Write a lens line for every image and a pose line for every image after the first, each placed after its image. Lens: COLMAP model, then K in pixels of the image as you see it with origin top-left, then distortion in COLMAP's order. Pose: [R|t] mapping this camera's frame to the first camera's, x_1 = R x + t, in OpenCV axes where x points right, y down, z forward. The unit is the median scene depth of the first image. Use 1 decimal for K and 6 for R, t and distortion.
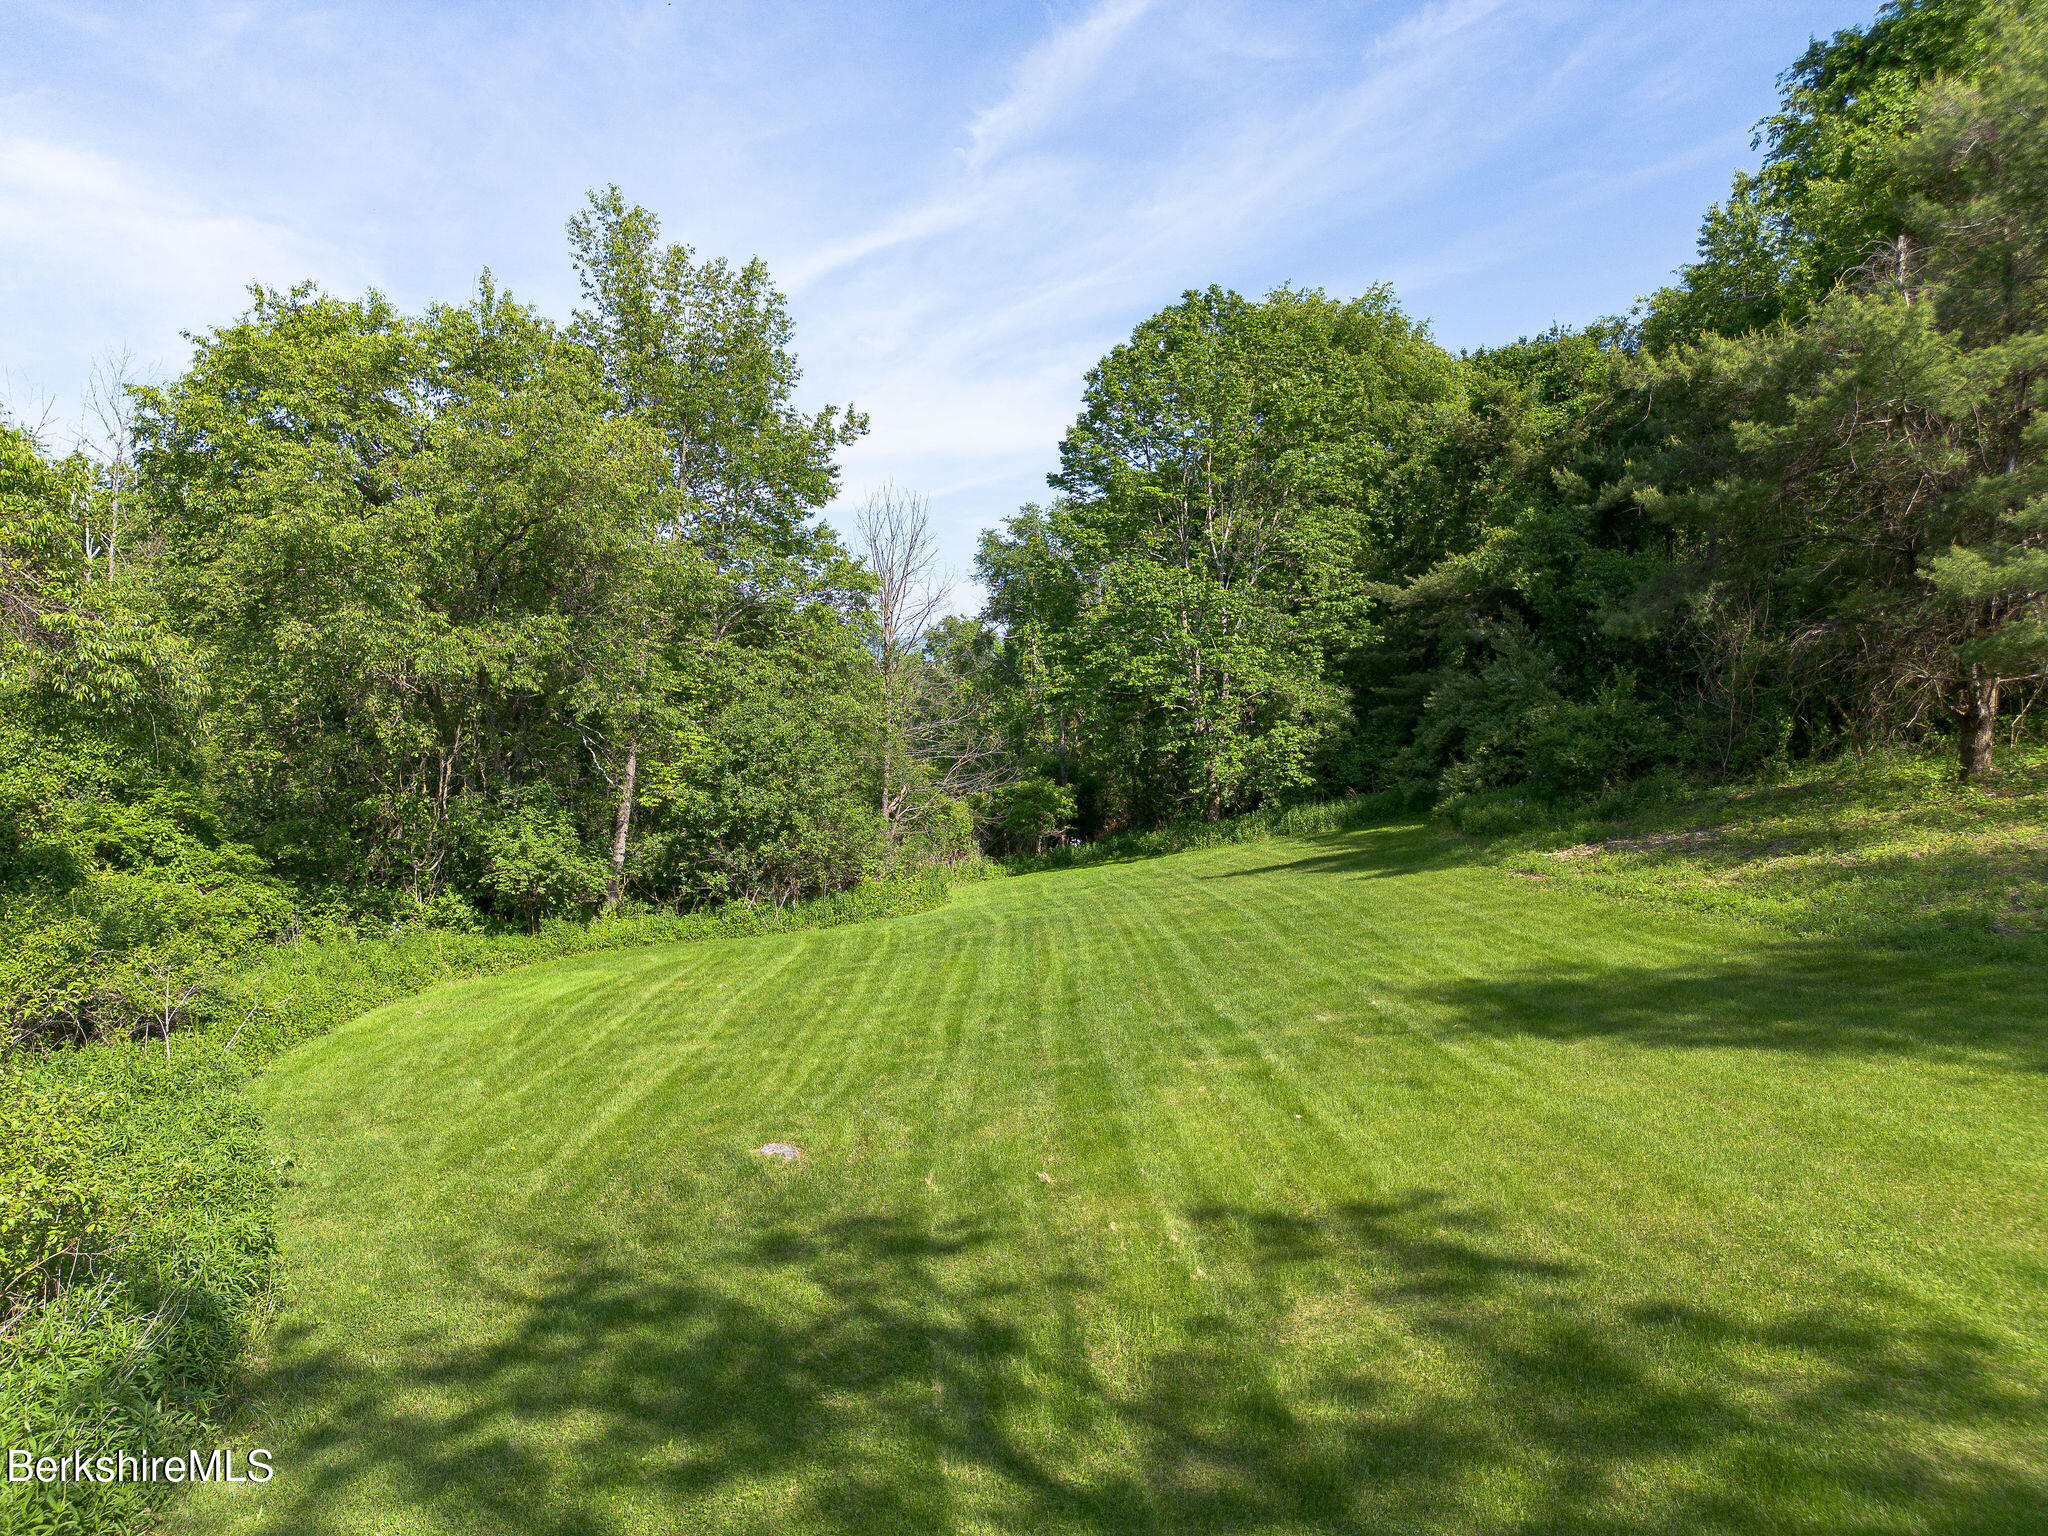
lens RADIAL K [[1452.0, 0, 1024.0], [0, 1452.0, 768.0], [0, 0, 1]] dist [0.051698, -0.049416]
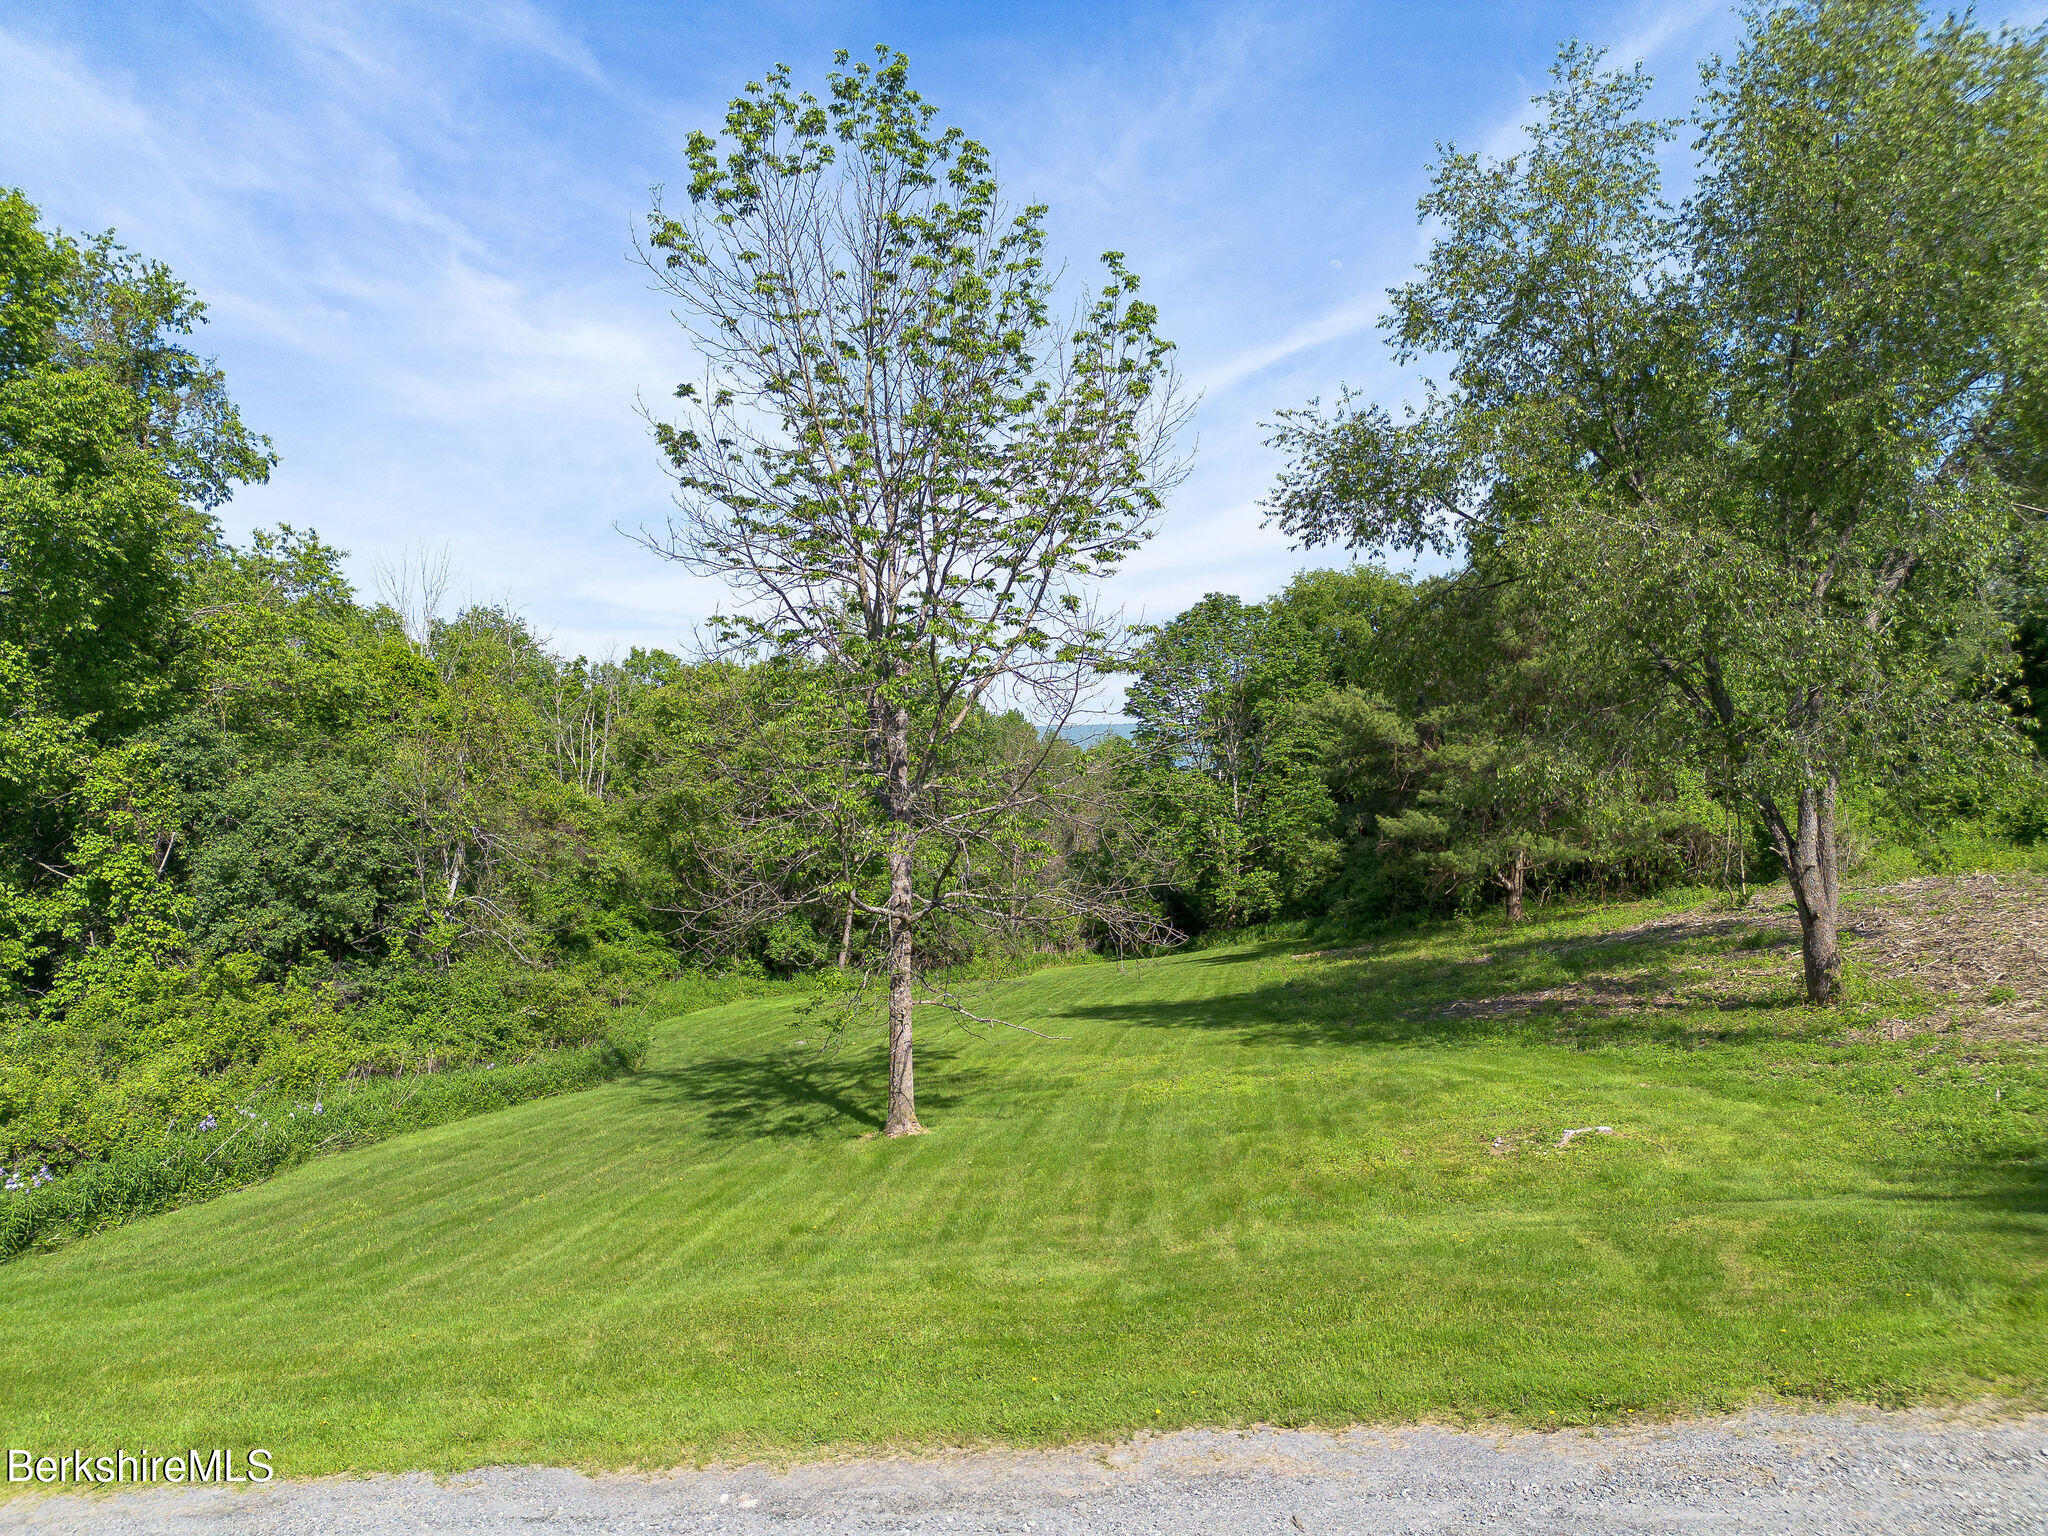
lens RADIAL K [[1452.0, 0, 1024.0], [0, 1452.0, 768.0], [0, 0, 1]] dist [0.051698, -0.049416]
pose [[0.963958, -0.002519, -0.266042, 0.536568], [-0.013591, 0.998183, -0.058696, -0.067285], [0.265707, 0.060196, 0.962173, -0.892770]]
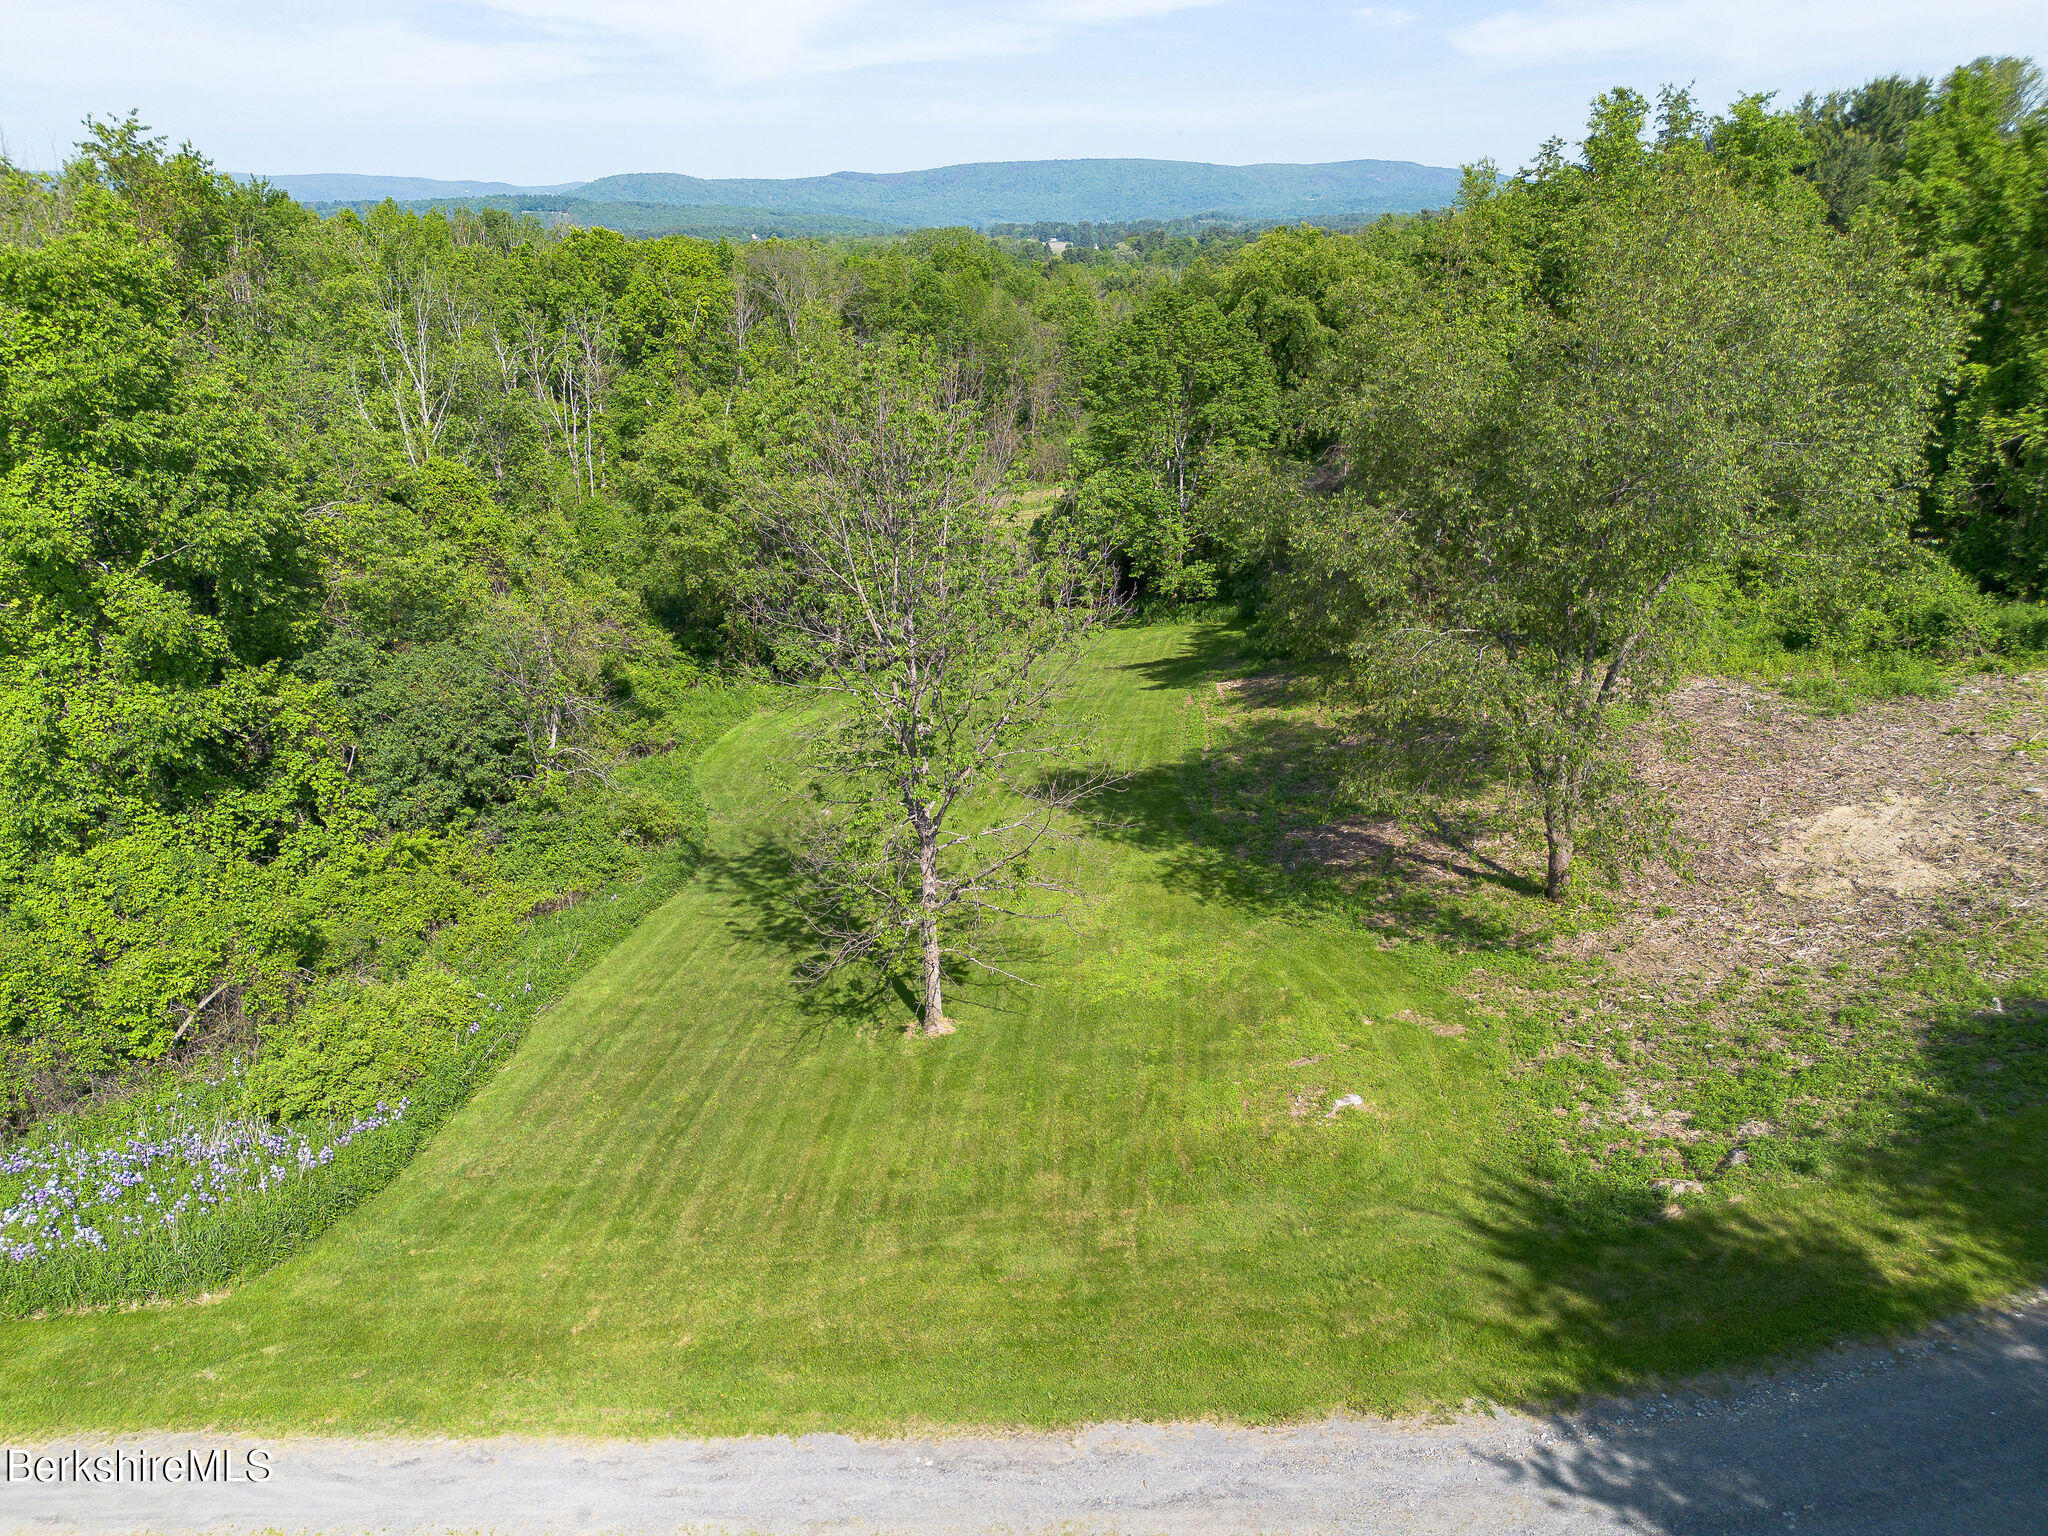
lens RADIAL K [[1463.5, 0, 1020.9], [0, 1463.5, 747.2], [0, 0, 1]] dist [0.050711, -0.042598]
pose [[0.971690, 0.070280, -0.225566, 0.592561], [-0.002349, 0.957559, 0.288226, -0.506410], [0.236249, -0.279536, 0.930616, -1.201729]]
